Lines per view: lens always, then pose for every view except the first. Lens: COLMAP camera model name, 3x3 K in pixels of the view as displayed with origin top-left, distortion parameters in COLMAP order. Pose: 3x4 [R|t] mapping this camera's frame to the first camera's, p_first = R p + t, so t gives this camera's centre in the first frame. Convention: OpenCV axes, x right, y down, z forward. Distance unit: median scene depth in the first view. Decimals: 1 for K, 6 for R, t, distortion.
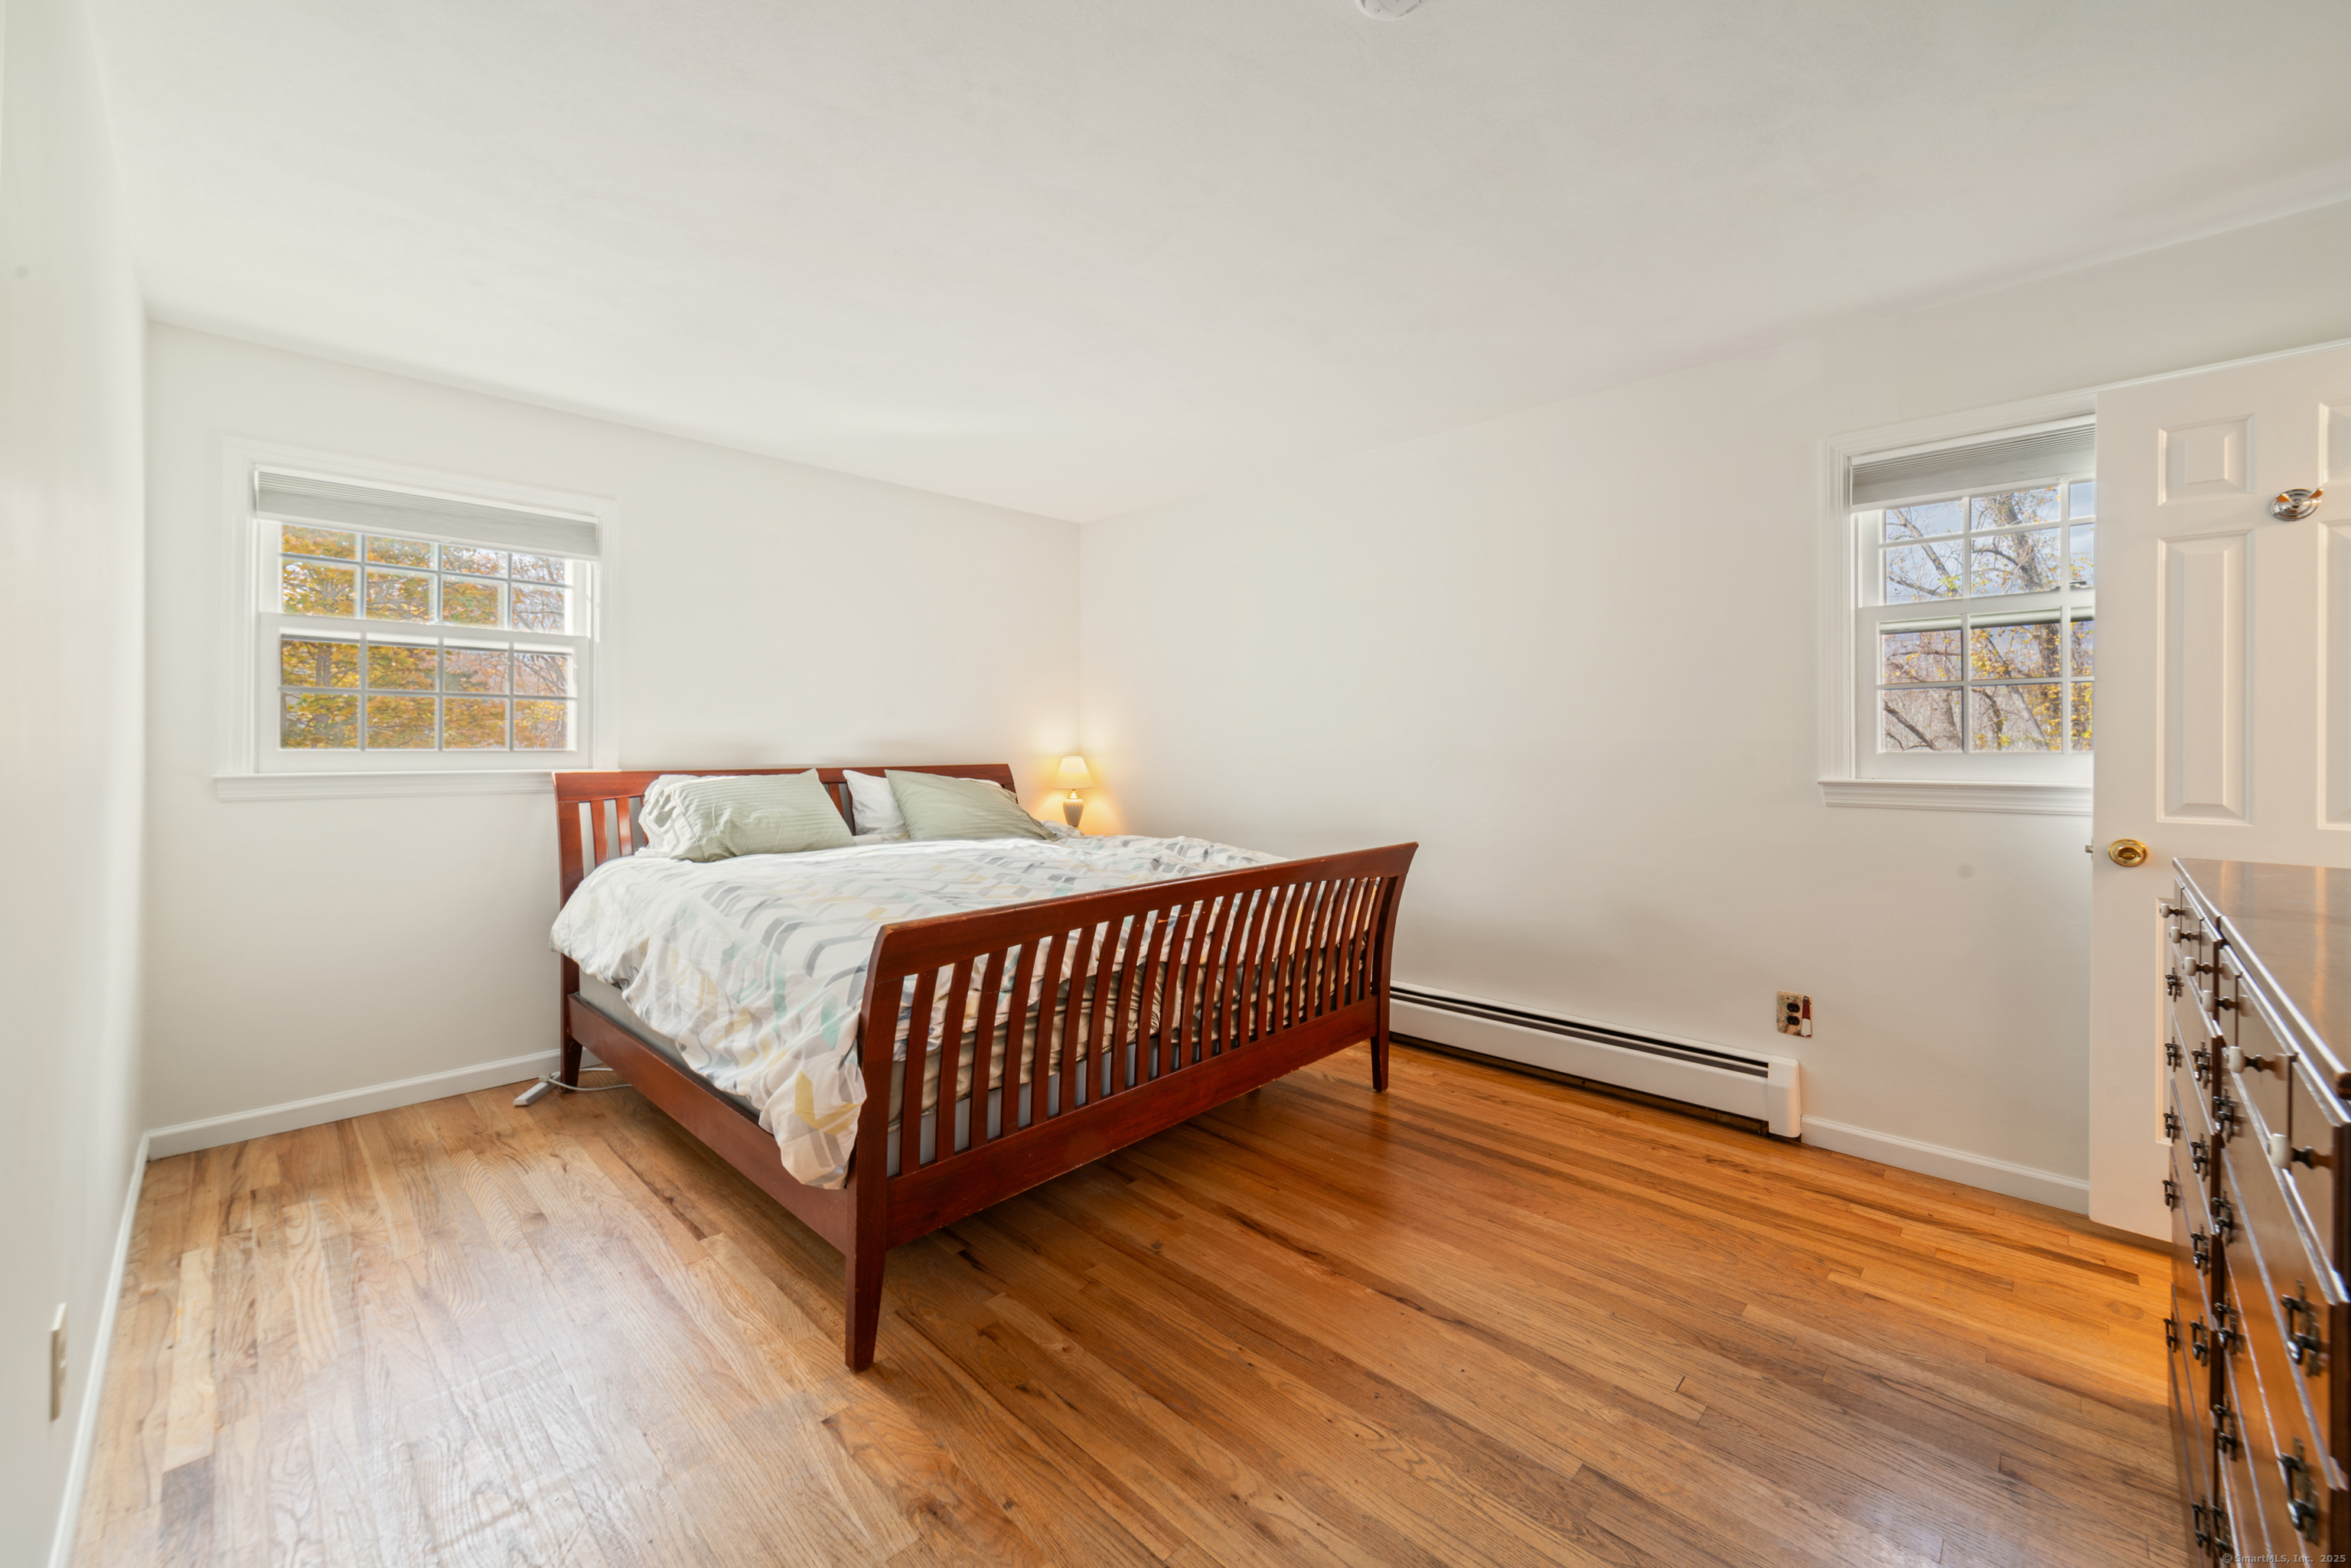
lens RADIAL K [[921.5, 0, 1183.0], [0, 921.5, 748.5], [0, 0, 1]] dist [-0.000112, 0.000438]
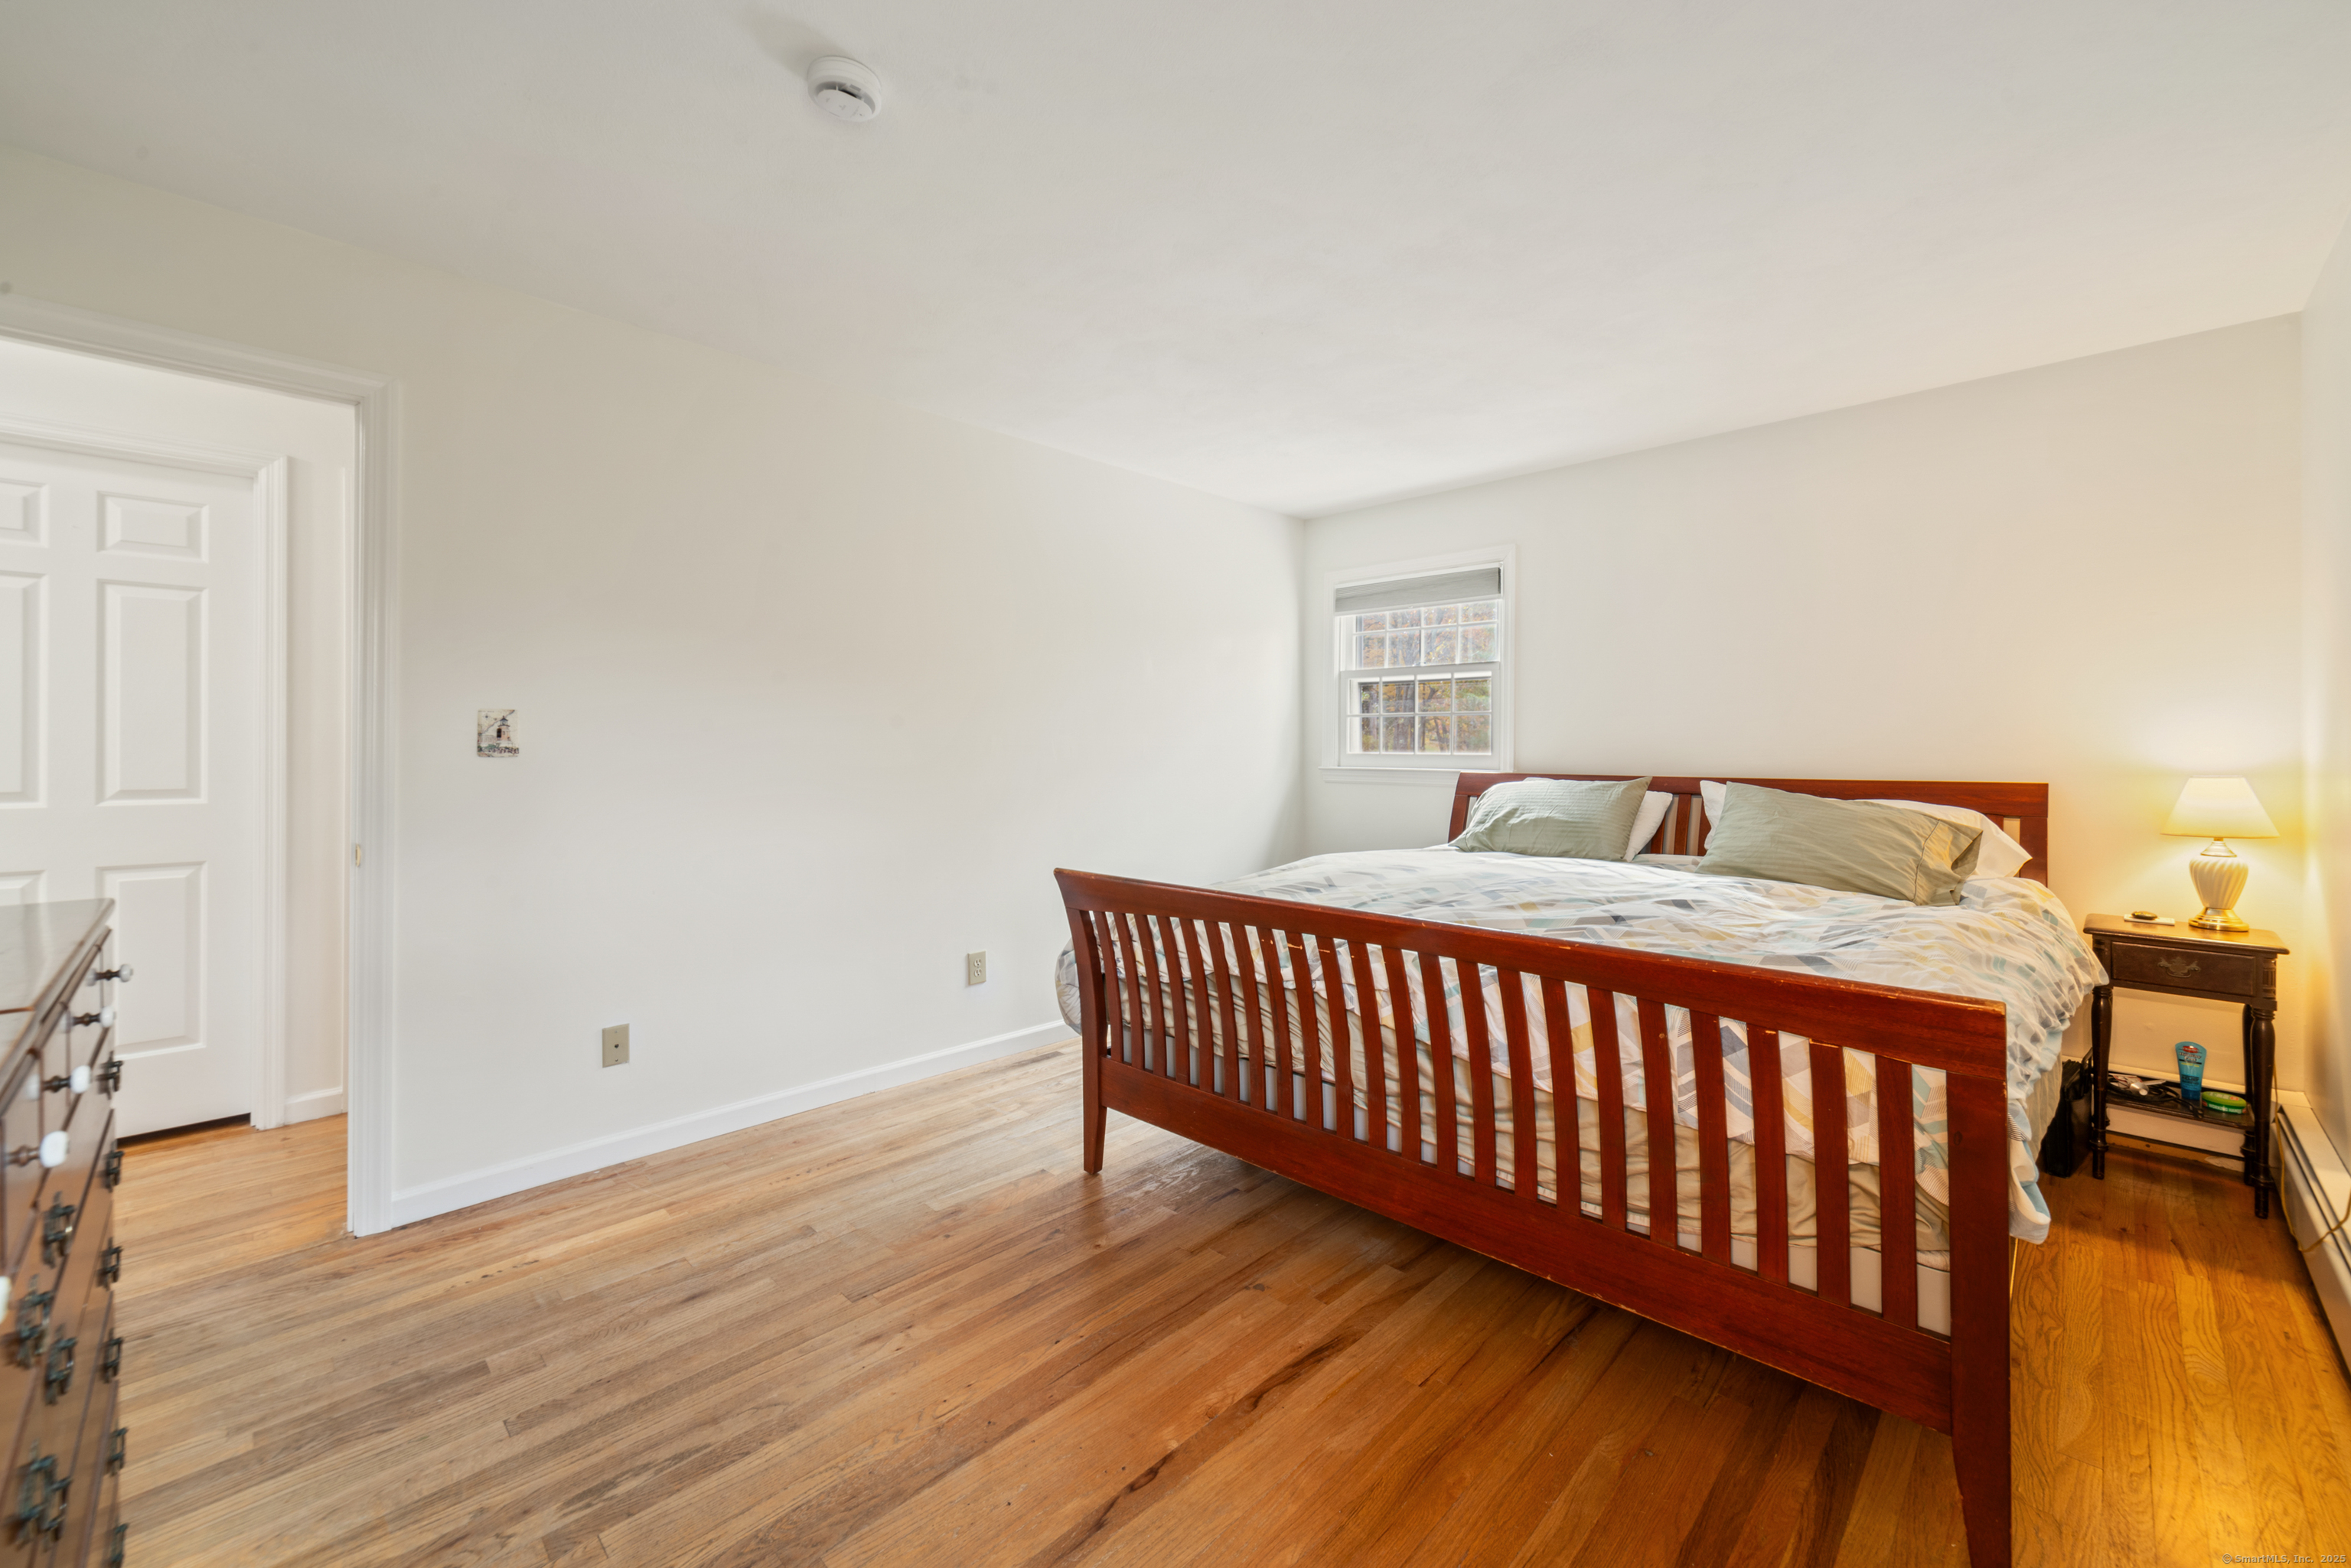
lens RADIAL K [[921.5, 0, 1183.0], [0, 921.5, 748.5], [0, 0, 1]] dist [-0.000112, 0.000438]
pose [[0.003043, 0.000143, -0.999995, 0.942342], [-0.008175, 0.999967, 0.000118, -0.004618], [0.999962, 0.008174, 0.003044, 0.955141]]
